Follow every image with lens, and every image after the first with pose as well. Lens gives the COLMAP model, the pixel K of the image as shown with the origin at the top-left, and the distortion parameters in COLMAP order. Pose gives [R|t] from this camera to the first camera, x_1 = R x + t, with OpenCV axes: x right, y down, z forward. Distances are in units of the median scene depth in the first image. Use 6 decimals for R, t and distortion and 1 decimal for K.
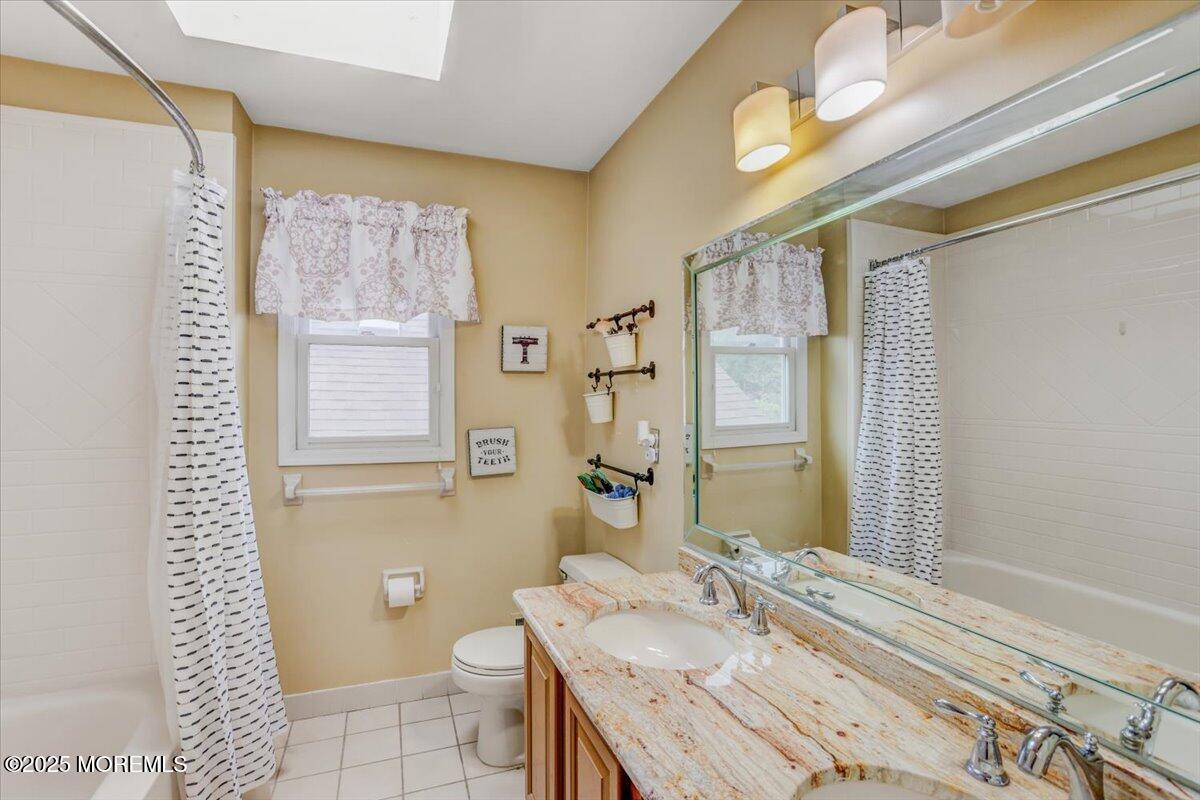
lens RADIAL K [[549.7, 0, 600.7], [0, 549.7, 401.0], [0, 0, 1]] dist [-0.041526, 0.005171]
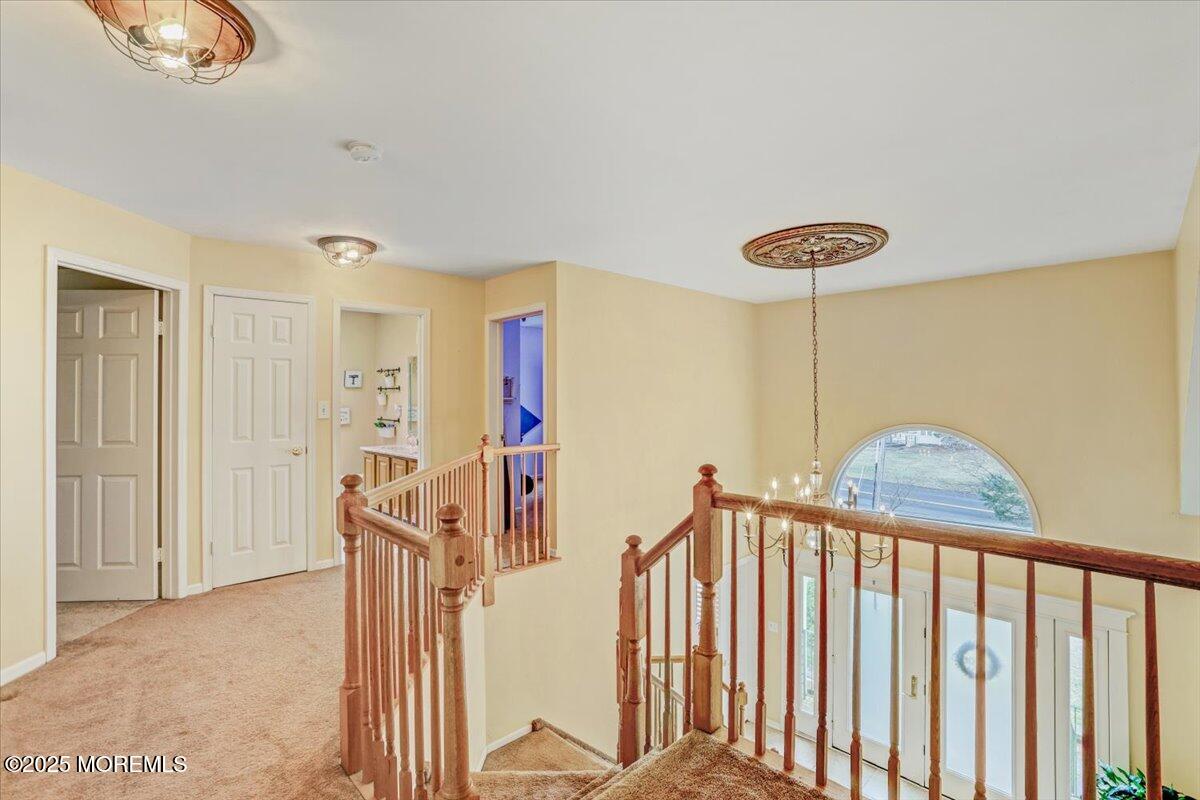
lens RADIAL K [[549.7, 0, 601.1], [0, 549.7, 391.7], [0, 0, 1]] dist [-0.041526, 0.005171]
pose [[0.922923, 0.003943, 0.384965, -0.046203], [0.000216, 0.999942, -0.010761, -0.000723], [-0.384985, 0.010014, 0.922868, -2.277607]]
